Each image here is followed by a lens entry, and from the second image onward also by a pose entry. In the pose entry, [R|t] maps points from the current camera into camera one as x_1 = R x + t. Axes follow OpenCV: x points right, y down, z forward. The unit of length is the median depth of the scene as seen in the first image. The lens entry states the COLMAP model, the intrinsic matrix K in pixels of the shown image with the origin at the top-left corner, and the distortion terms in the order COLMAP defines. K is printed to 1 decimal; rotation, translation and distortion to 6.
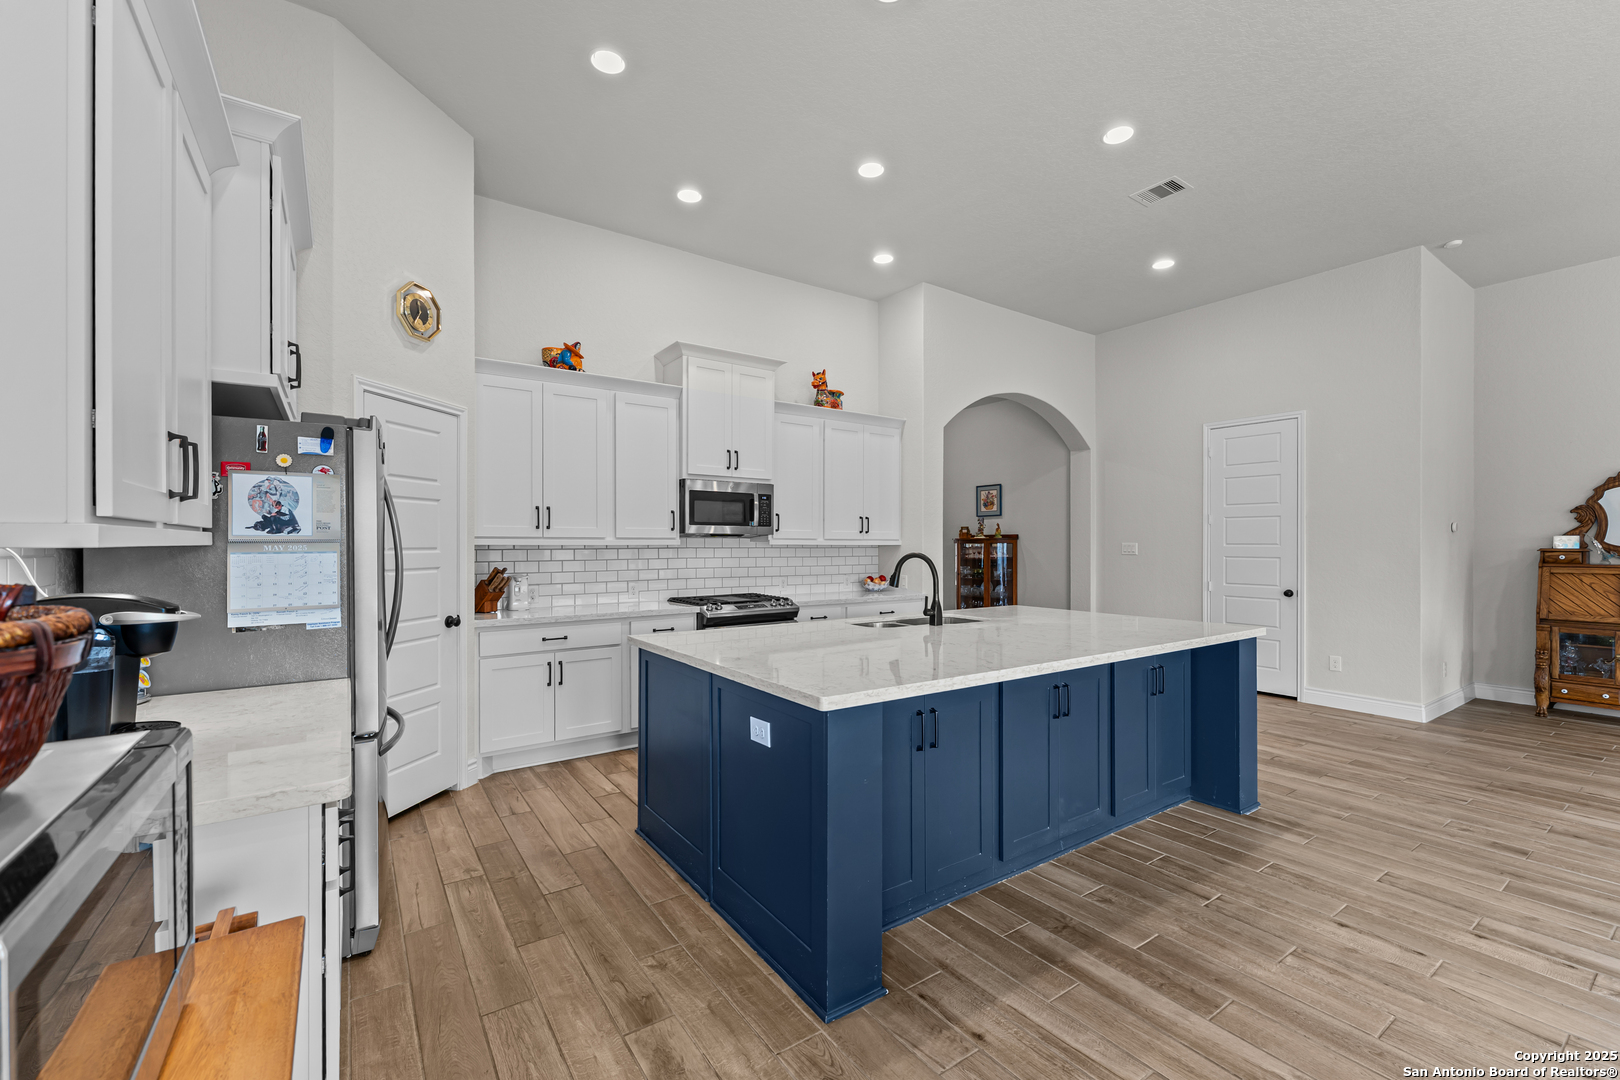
lens RADIAL K [[665.3, 0, 815.6], [0, 665.3, 544.7], [0, 0, 1]] dist [-0.001629, 0.000571]
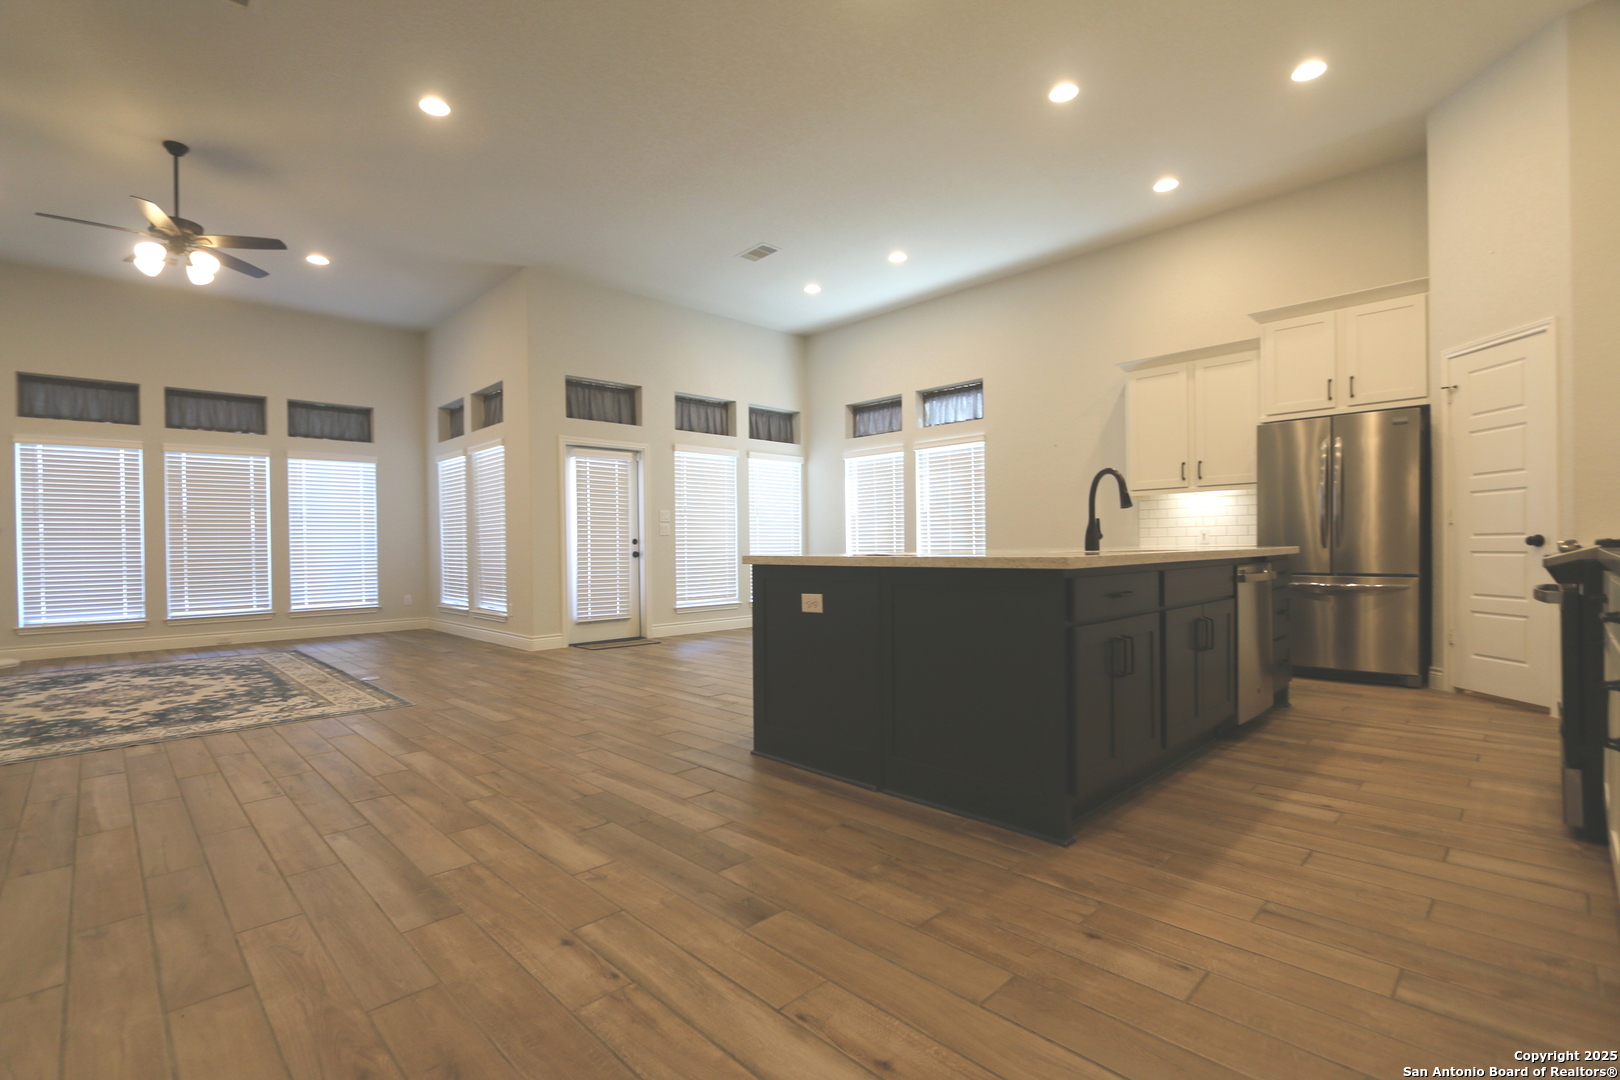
lens RADIAL K [[742.5, 0, 803.0], [0, 742.5, 552.1], [0, 0, 1]] dist [-0.019017, 0.002947]
pose [[-0.986698, 0.015576, -0.161816, 0.639819], [0.014446, 0.999862, 0.008157, 0.094871], [0.161921, 0.005711, -0.986787, 1.687836]]
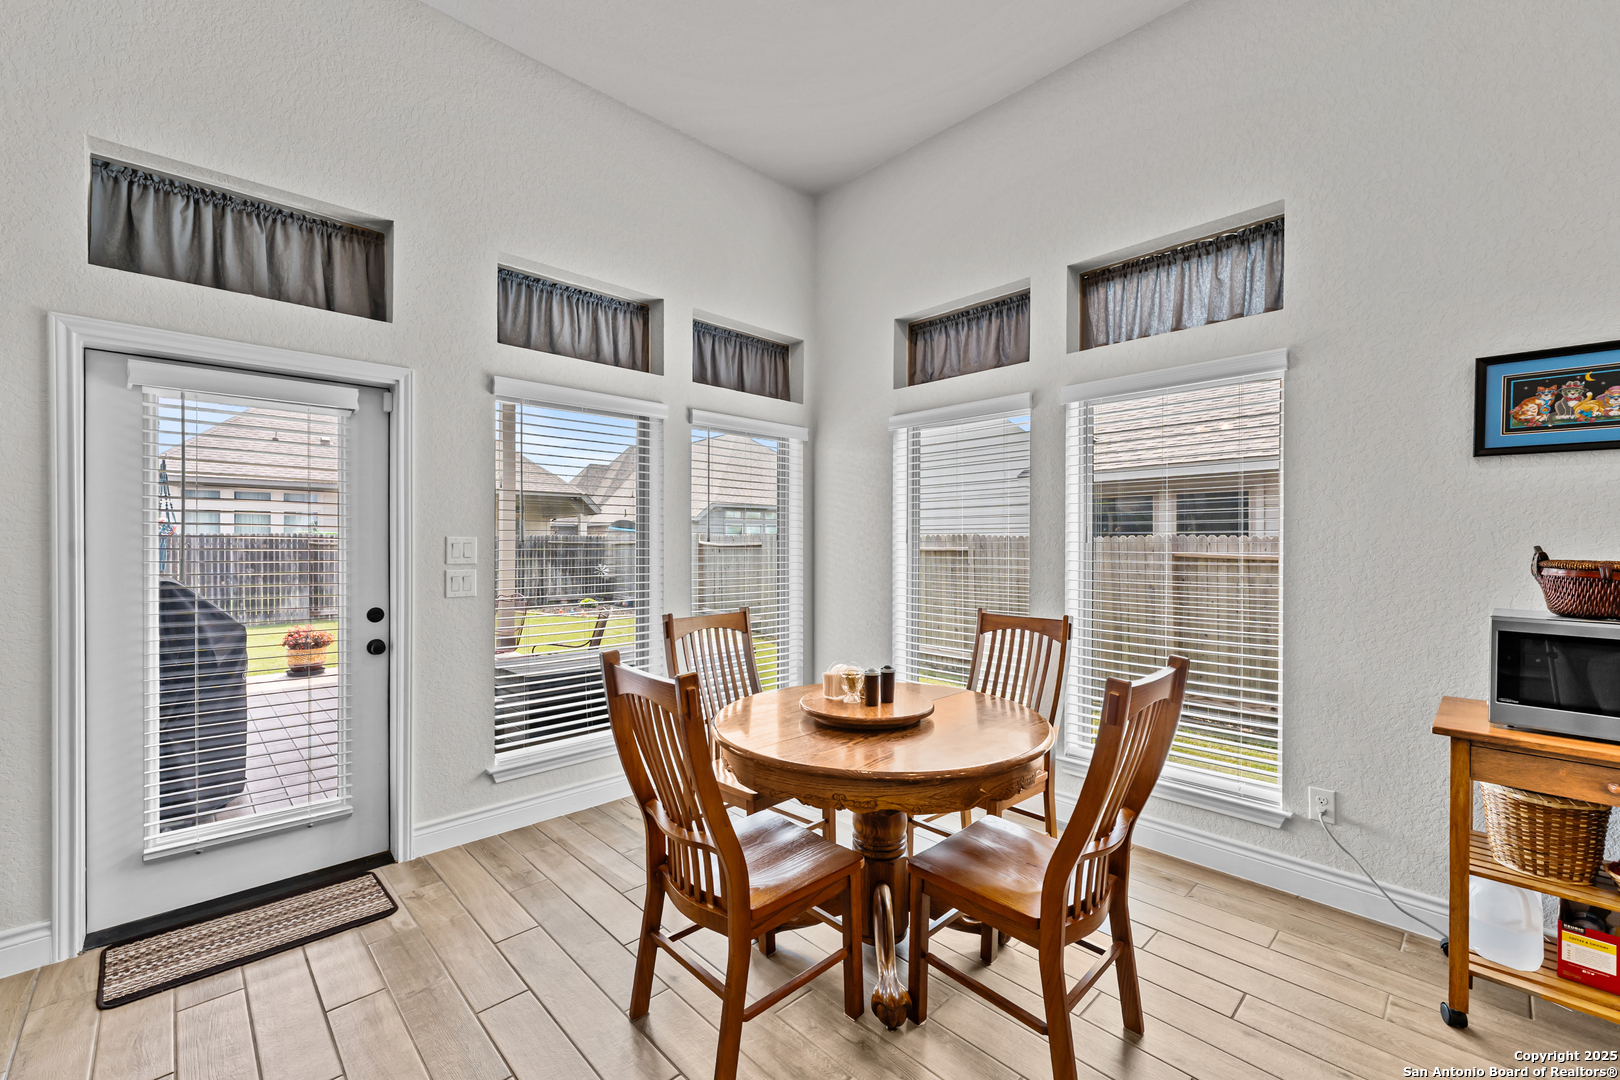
lens RADIAL K [[665.3, 0, 812.3], [0, 665.3, 544.5], [0, 0, 1]] dist [-0.001629, 0.000571]
pose [[-0.988144, -0.001182, -0.153523, 0.415492], [-0.001795, 0.999991, 0.003856, -0.000119], [0.153517, 0.004086, -0.988138, 0.453143]]
